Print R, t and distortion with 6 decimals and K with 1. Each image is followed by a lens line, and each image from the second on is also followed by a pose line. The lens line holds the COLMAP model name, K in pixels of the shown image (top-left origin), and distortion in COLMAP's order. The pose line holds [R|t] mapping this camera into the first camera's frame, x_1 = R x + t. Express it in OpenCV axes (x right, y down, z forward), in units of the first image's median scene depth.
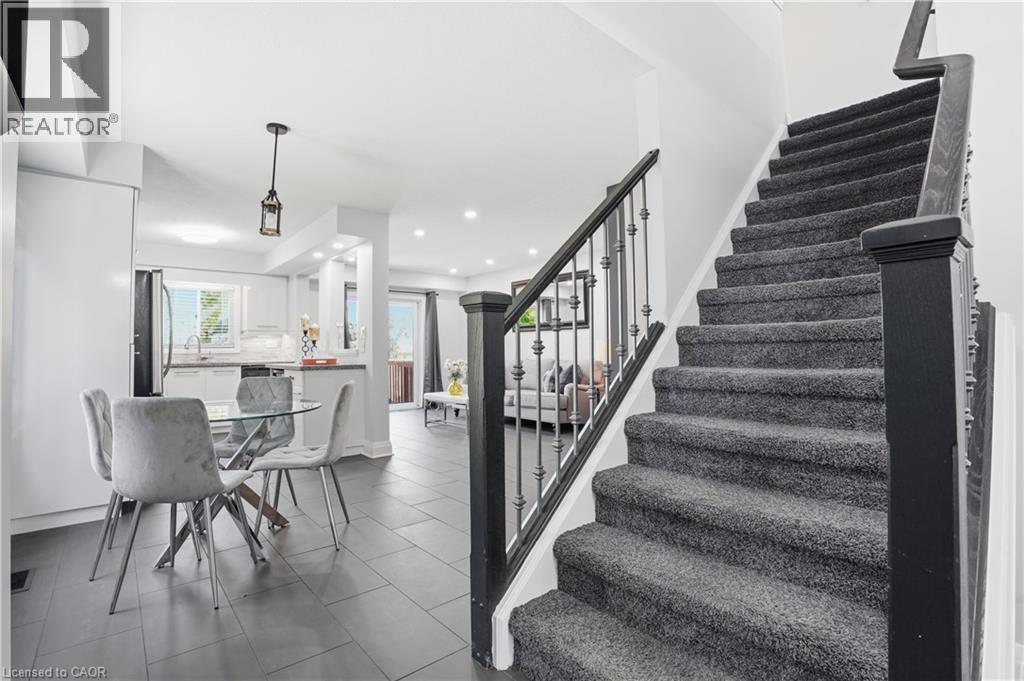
lens RADIAL K [[487.4, 0, 509.4], [0, 487.4, 336.7], [0, 0, 1]] dist [-0.045104, 0.000569]
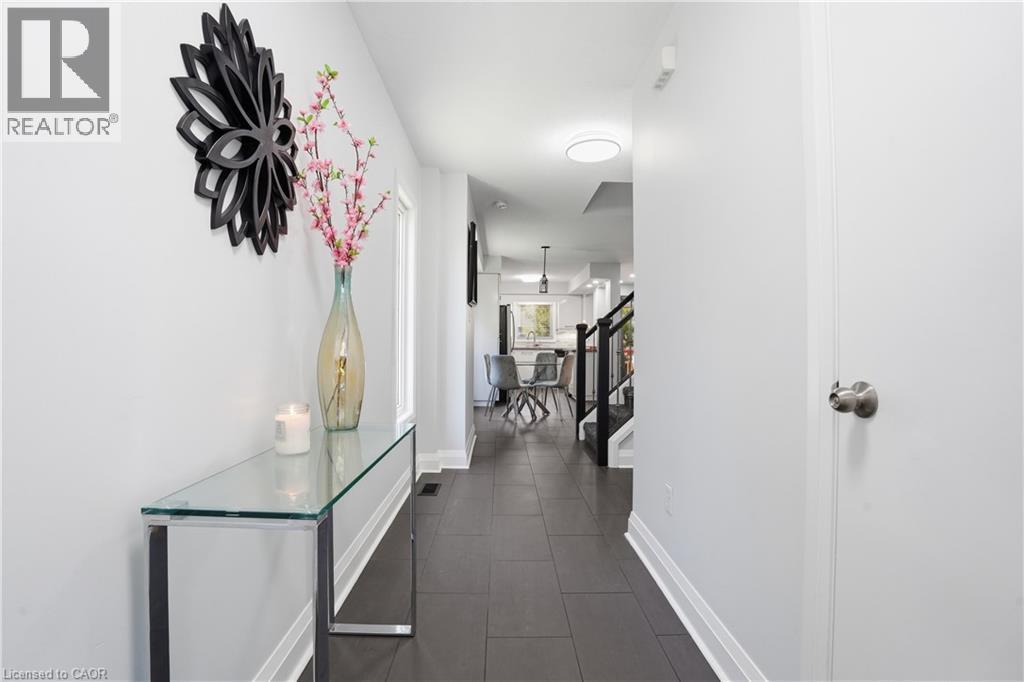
lens RADIAL K [[481.7, 0, 516.6], [0, 481.7, 344.6], [0, 0, 1]] dist [-0.051093, 0.000485]
pose [[0.788579, 0.014910, -0.614753, 0.416318], [0.008698, 0.999336, 0.035394, -0.021063], [0.614872, -0.033258, 0.787925, -0.467493]]
